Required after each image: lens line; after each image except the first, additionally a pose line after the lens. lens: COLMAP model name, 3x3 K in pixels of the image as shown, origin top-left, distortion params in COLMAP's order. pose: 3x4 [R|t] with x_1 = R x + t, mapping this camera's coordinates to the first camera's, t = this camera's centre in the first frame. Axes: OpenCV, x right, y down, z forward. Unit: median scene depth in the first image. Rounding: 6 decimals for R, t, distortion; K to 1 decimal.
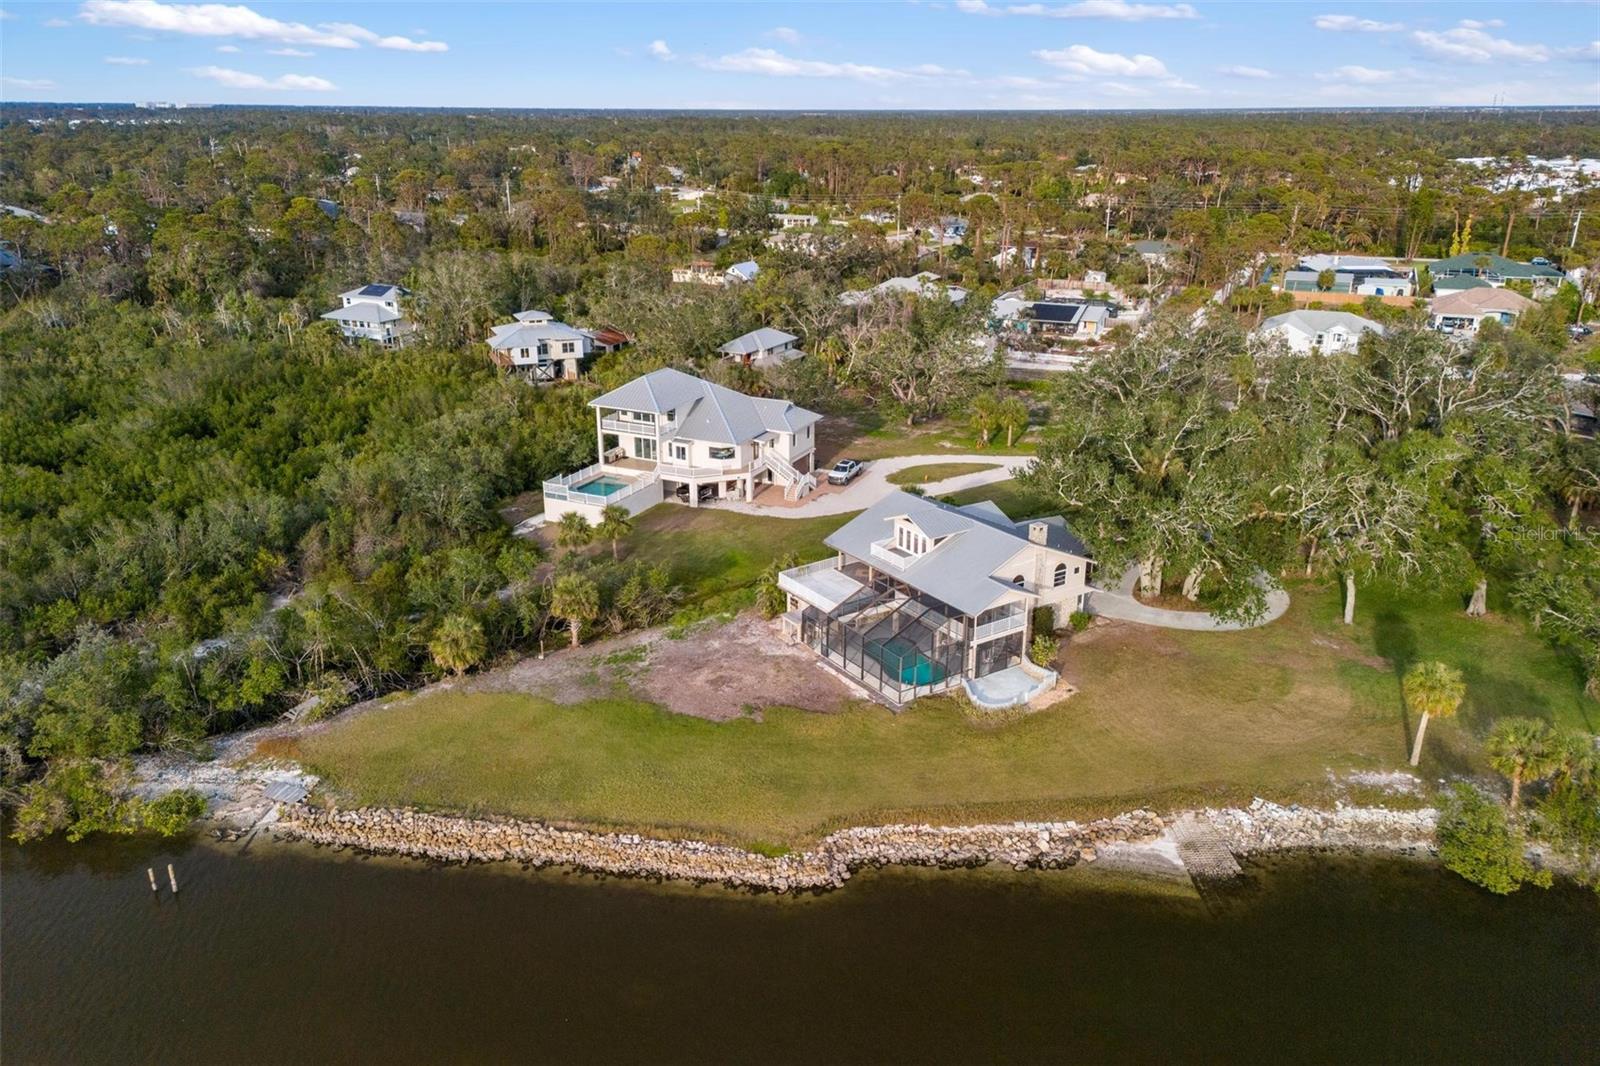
lens RADIAL K [[1164.2, 0, 807.4], [0, 1164.2, 528.6], [0, 0, 1]] dist [0.088994, -0.102481]
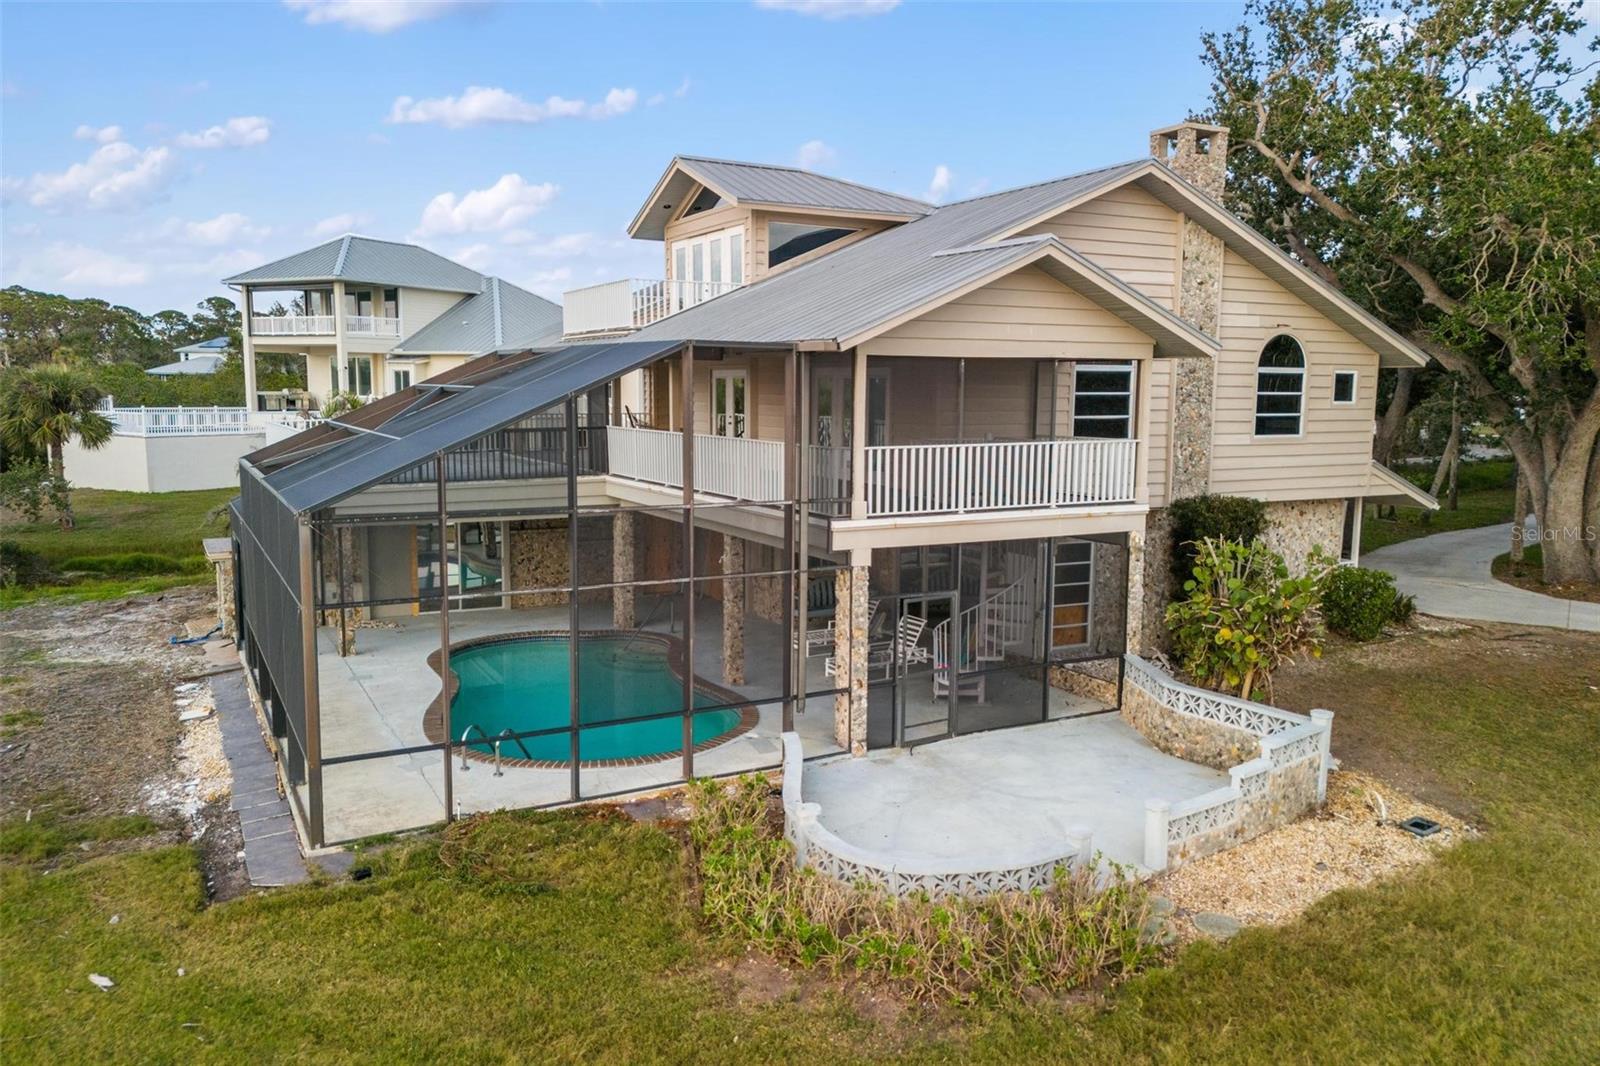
lens RADIAL K [[1177.6, 0, 800.0], [0, 1177.6, 533.0], [0, 0, 1]] dist [0.024239, 0.001696]
pose [[0.995238, 0.018901, -0.095629, 0.140539], [-0.039110, 0.976023, -0.214124, 0.126624], [0.089289, 0.216844, 0.972114, 0.757106]]
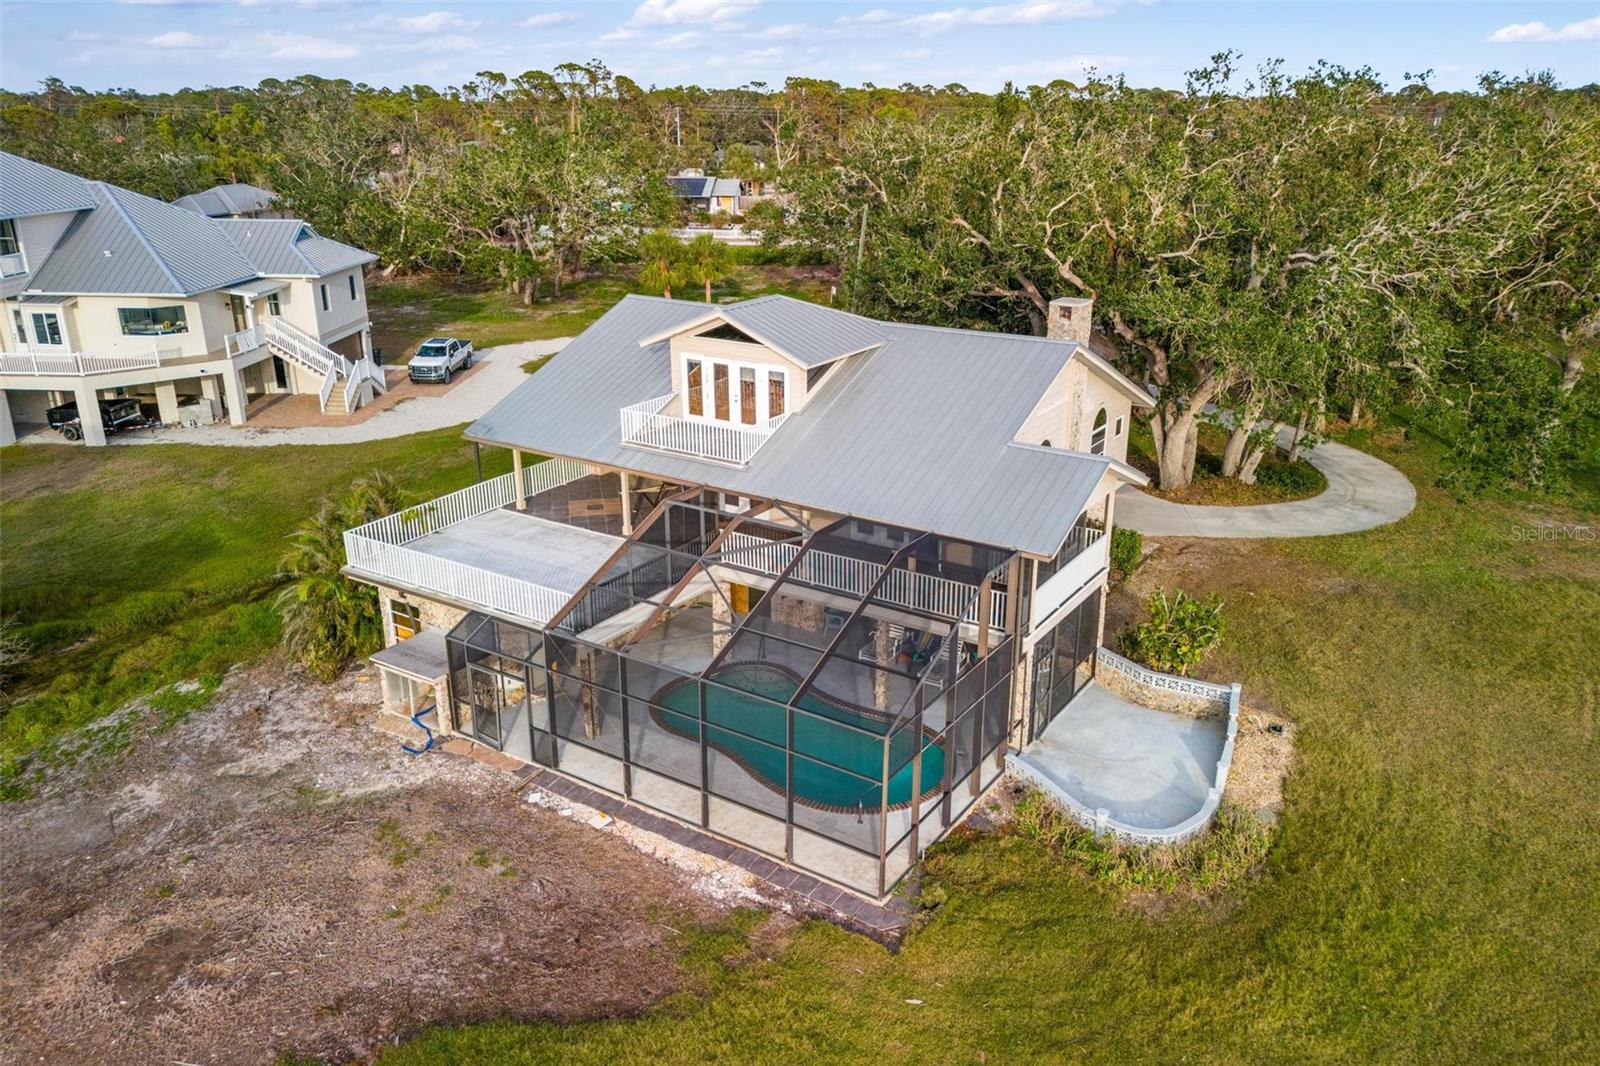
lens RADIAL K [[1170.0, 0, 811.3], [0, 1170.0, 538.7], [0, 0, 1]] dist [0.040892, -0.032766]
pose [[0.920202, -0.133280, 0.368055, -0.026172], [0.130033, 0.990936, 0.033732, 0.047220], [-0.369215, 0.016819, 0.929192, 0.664520]]
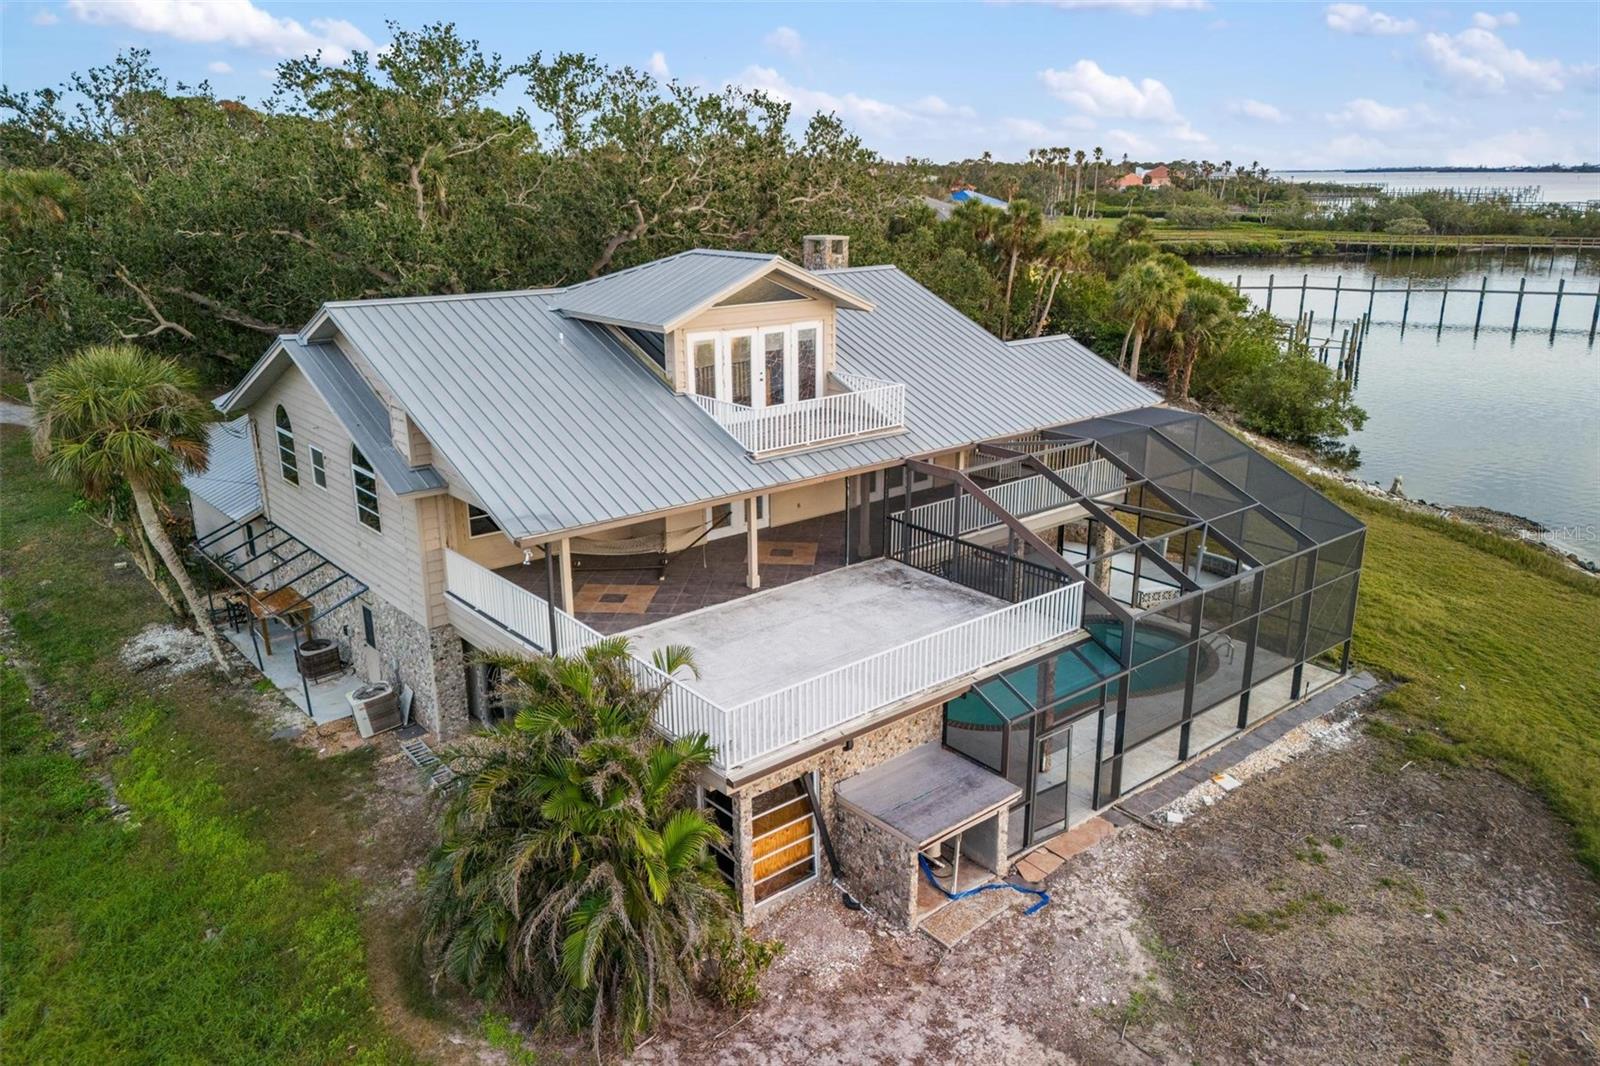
lens RADIAL K [[1164.2, 0, 807.4], [0, 1164.2, 528.6], [0, 0, 1]] dist [0.088994, -0.102481]
pose [[-0.111831, -0.287839, 0.951127, -0.192041], [0.335259, 0.890086, 0.308785, -0.038529], [-0.935465, 0.353405, -0.003038, 1.012788]]
